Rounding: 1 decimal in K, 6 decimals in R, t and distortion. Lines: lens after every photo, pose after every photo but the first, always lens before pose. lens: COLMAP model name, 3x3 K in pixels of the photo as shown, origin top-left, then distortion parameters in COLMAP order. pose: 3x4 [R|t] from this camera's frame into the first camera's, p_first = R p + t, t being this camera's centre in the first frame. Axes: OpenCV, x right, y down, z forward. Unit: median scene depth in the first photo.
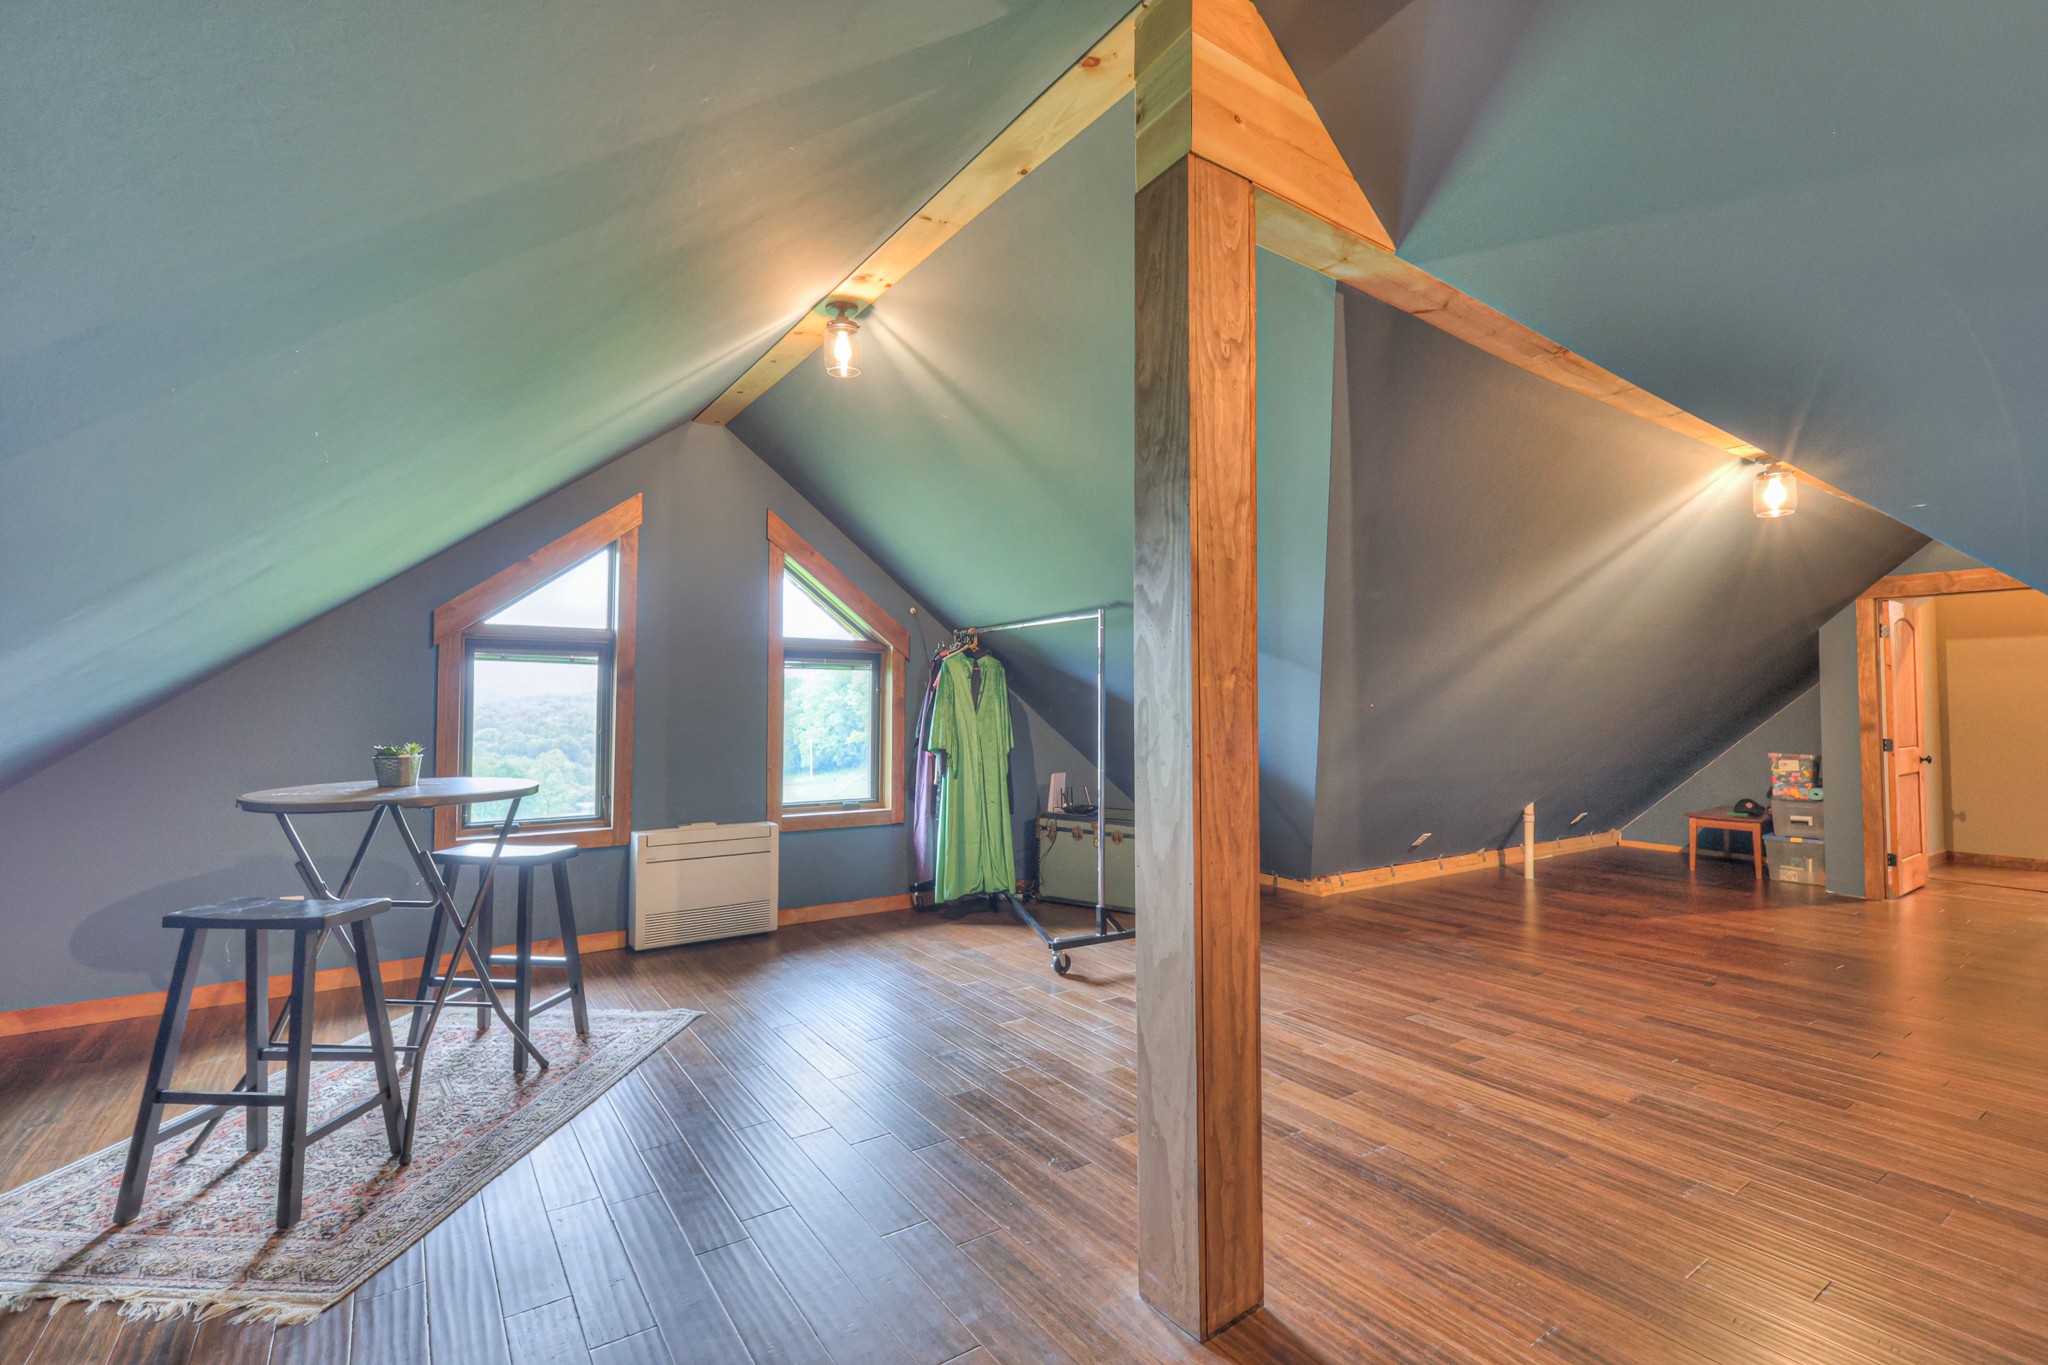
lens RADIAL K [[897.4, 0, 1031.3], [0, 897.4, 685.1], [0, 0, 1]] dist [-0.000159, -0.000586]
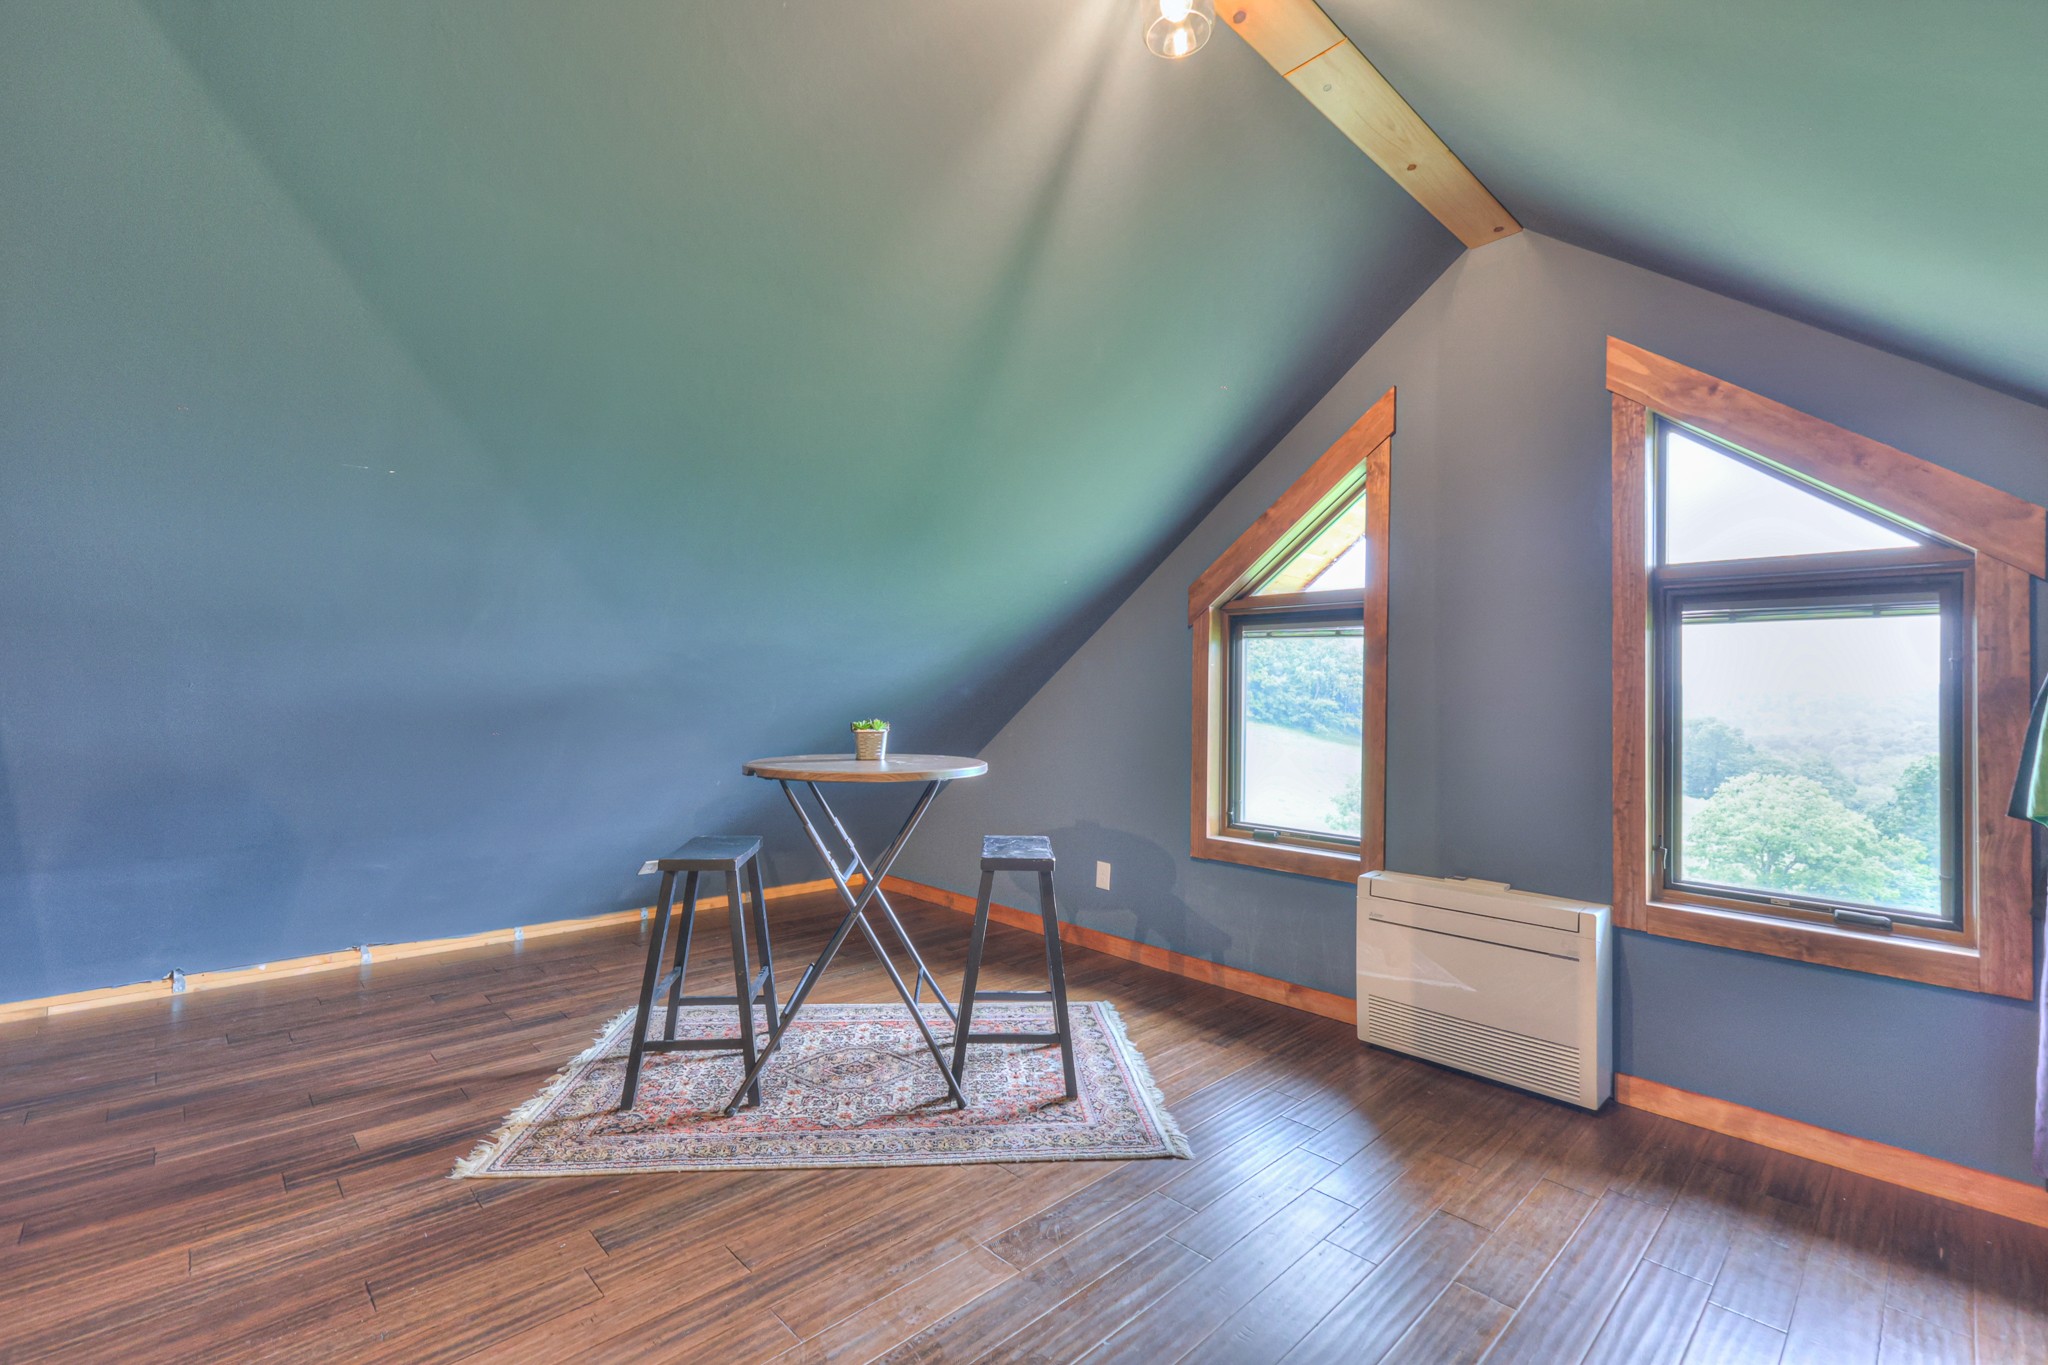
lens RADIAL K [[897.4, 0, 1019.9], [0, 897.4, 673.4], [0, 0, 1]] dist [-0.000159, -0.000586]
pose [[0.160879, -0.018414, -0.986802, 0.214201], [0.004407, 0.999829, -0.017938, 0.020317], [0.986964, -0.001463, 0.160933, 0.625576]]
